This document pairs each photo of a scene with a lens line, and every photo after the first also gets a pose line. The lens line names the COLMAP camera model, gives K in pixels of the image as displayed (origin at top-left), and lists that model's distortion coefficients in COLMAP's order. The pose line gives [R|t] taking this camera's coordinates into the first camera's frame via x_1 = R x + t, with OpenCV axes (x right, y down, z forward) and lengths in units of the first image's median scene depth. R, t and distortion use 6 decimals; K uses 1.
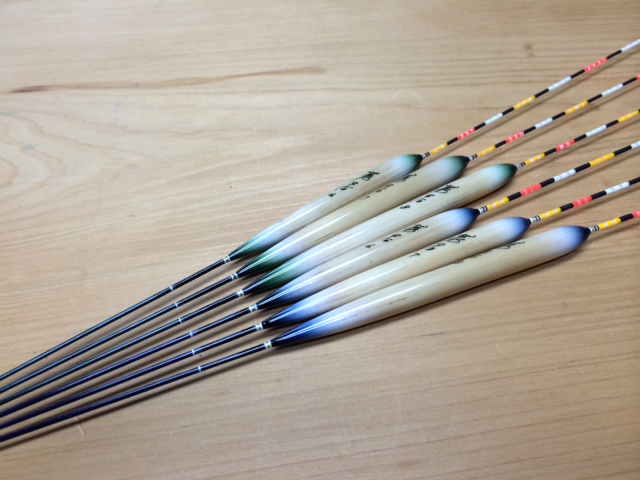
lens RADIAL K [[570.5, 0, 320.0], [0, 570.5, 240.0], [0, 0, 1]] dist [0.085291, -0.152227]
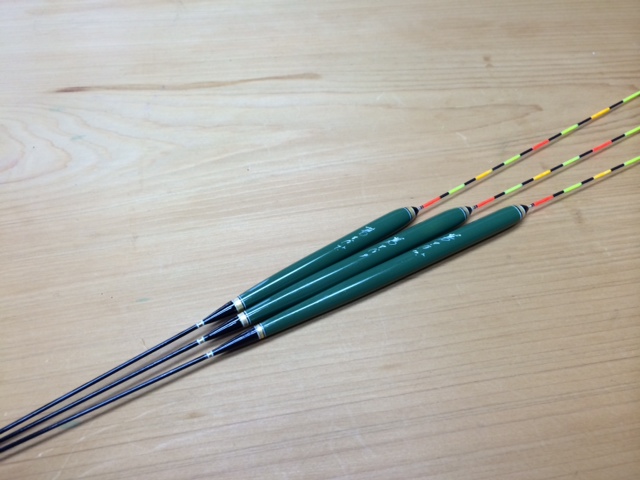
lens RADIAL K [[570.5, 0, 320.0], [0, 570.5, 240.0], [0, 0, 1]] dist [0.085291, -0.152227]
pose [[0.999268, -0.001315, 0.038225, -0.041841], [0.001526, 0.999984, -0.005494, 0.059307], [-0.038217, 0.005548, 0.999254, -0.218482]]
